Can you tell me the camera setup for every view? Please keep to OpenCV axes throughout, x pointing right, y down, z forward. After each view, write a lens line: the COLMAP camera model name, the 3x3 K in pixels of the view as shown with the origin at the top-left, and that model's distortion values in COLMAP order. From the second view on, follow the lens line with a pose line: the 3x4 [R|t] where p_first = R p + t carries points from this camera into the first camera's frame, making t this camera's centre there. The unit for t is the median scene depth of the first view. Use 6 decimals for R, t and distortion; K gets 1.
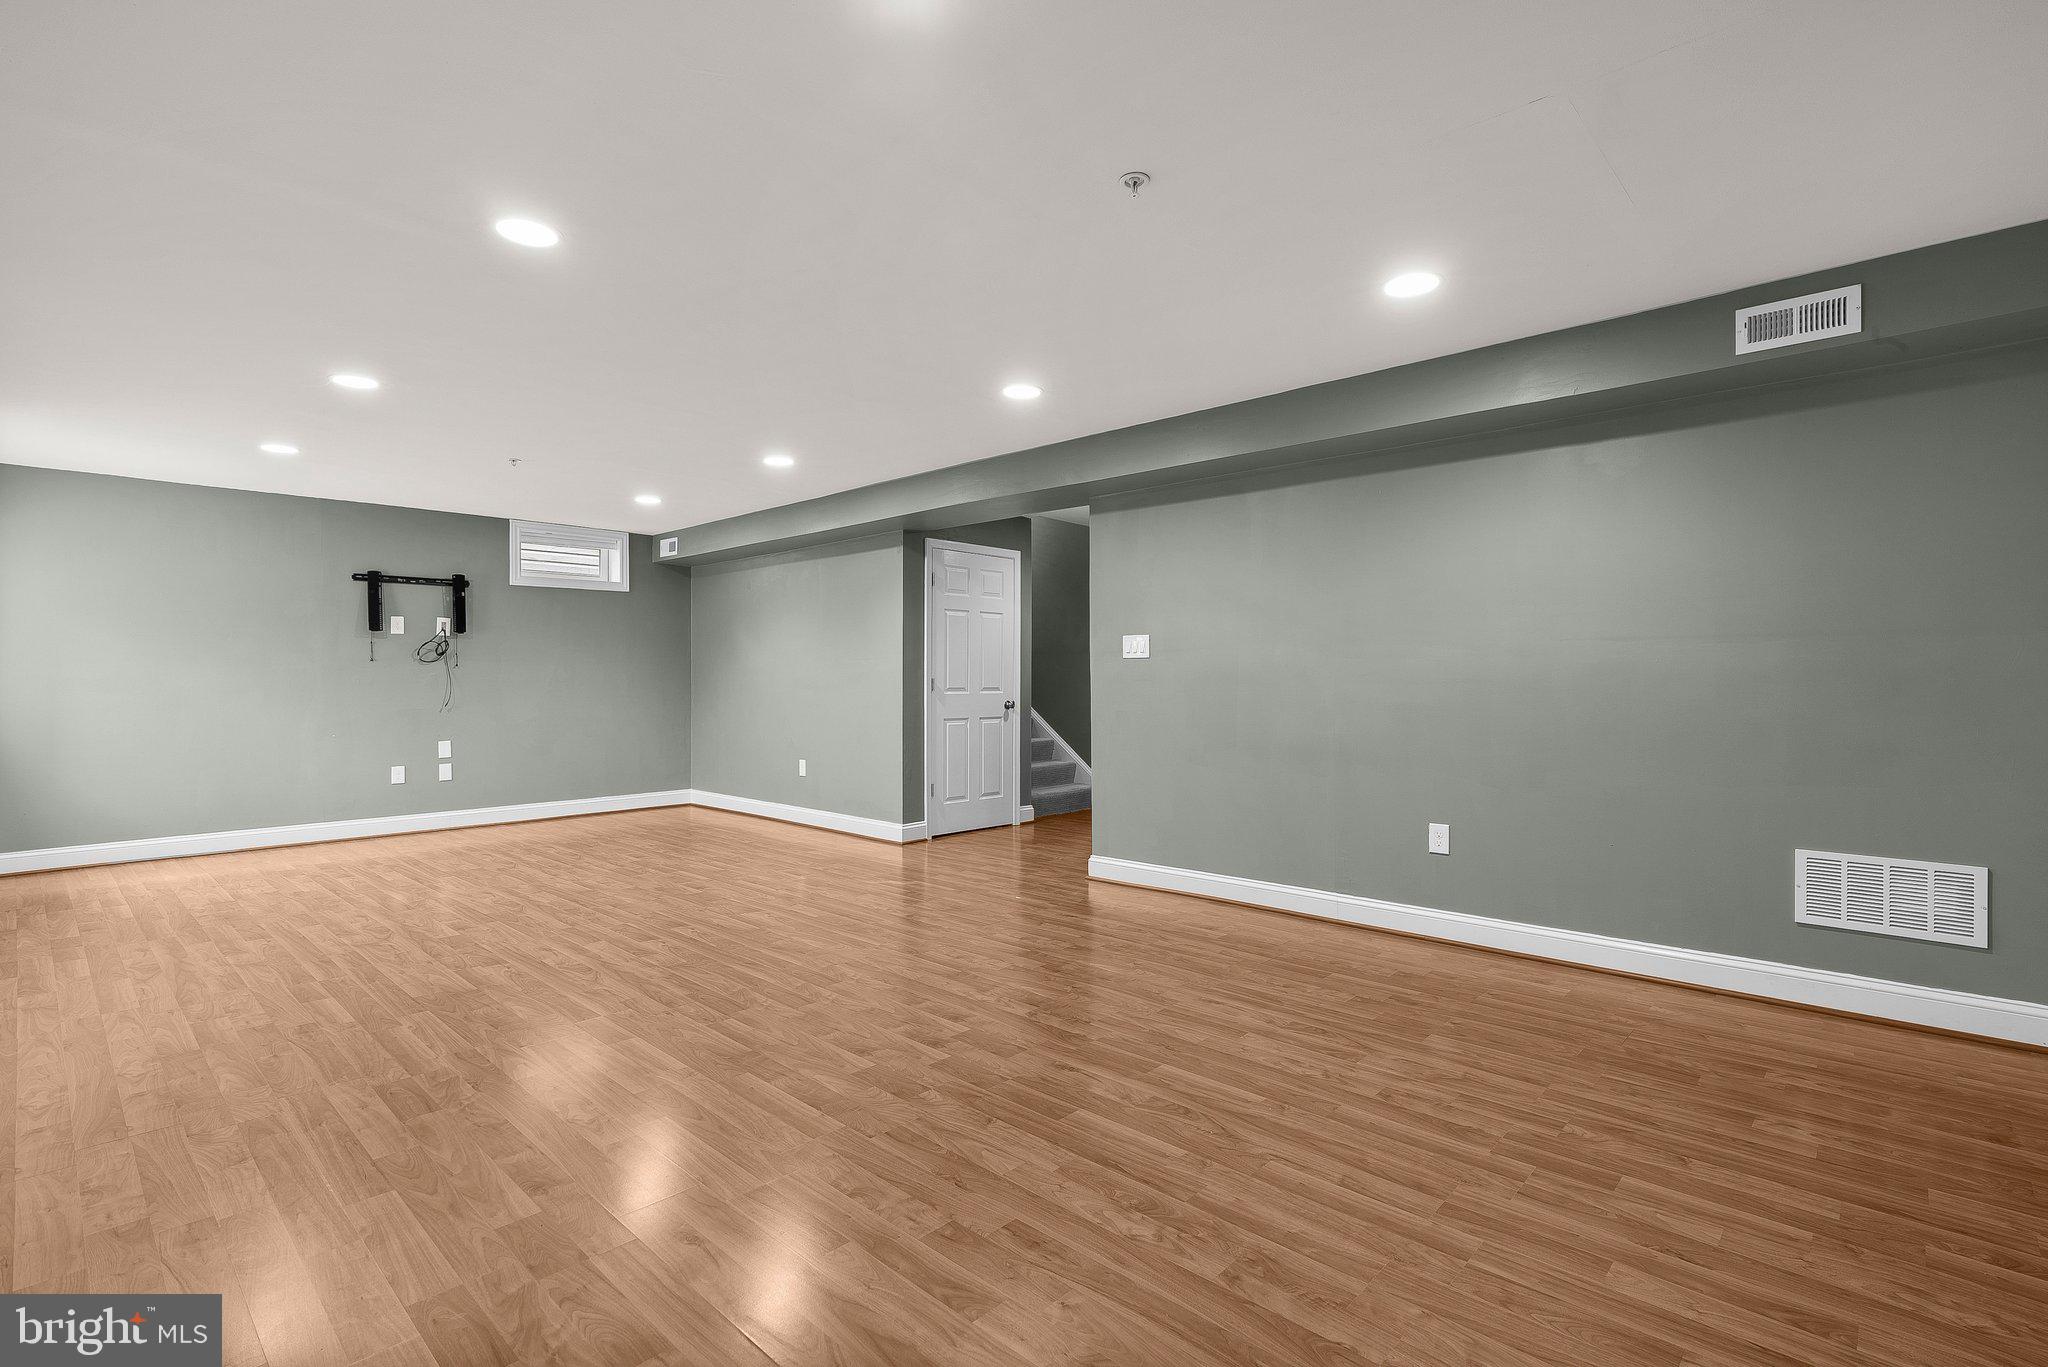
lens RADIAL K [[933.8, 0, 1027.4], [0, 933.8, 679.3], [0, 0, 1]] dist [-0.002644, 0.000202]
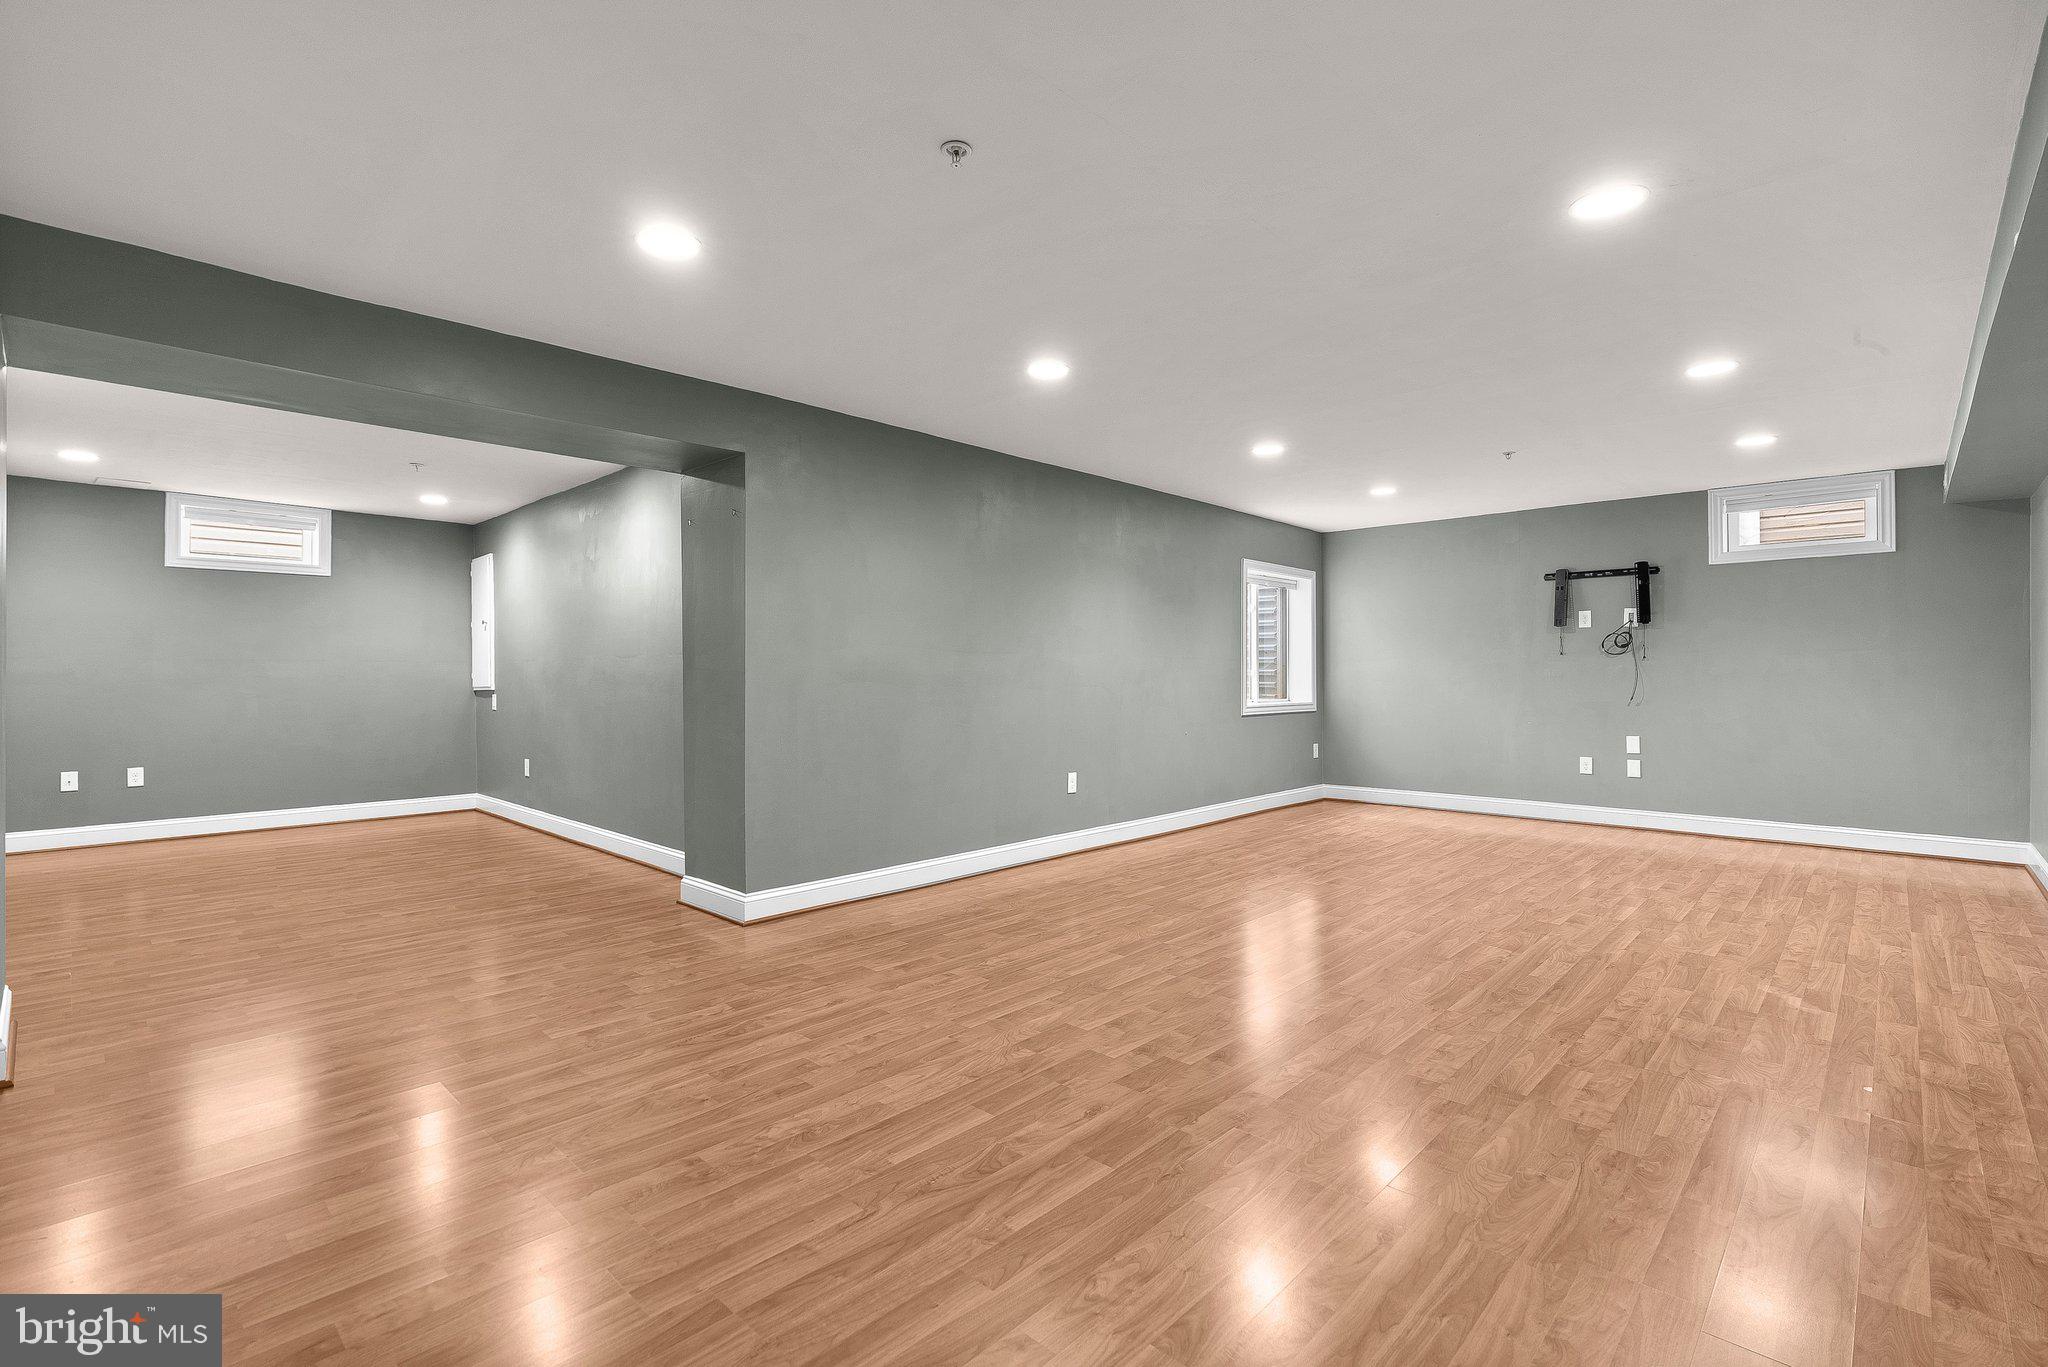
lens RADIAL K [[944.6, 0, 984.6], [0, 944.6, 672.9], [0, 0, 1]] dist [-0.013749, 0.000056]
pose [[-0.027178, 0.000614, -0.999630, 0.592338], [-0.000268, 1.000000, 0.000622, 0.000805], [0.999631, 0.000285, -0.027177, 0.584146]]
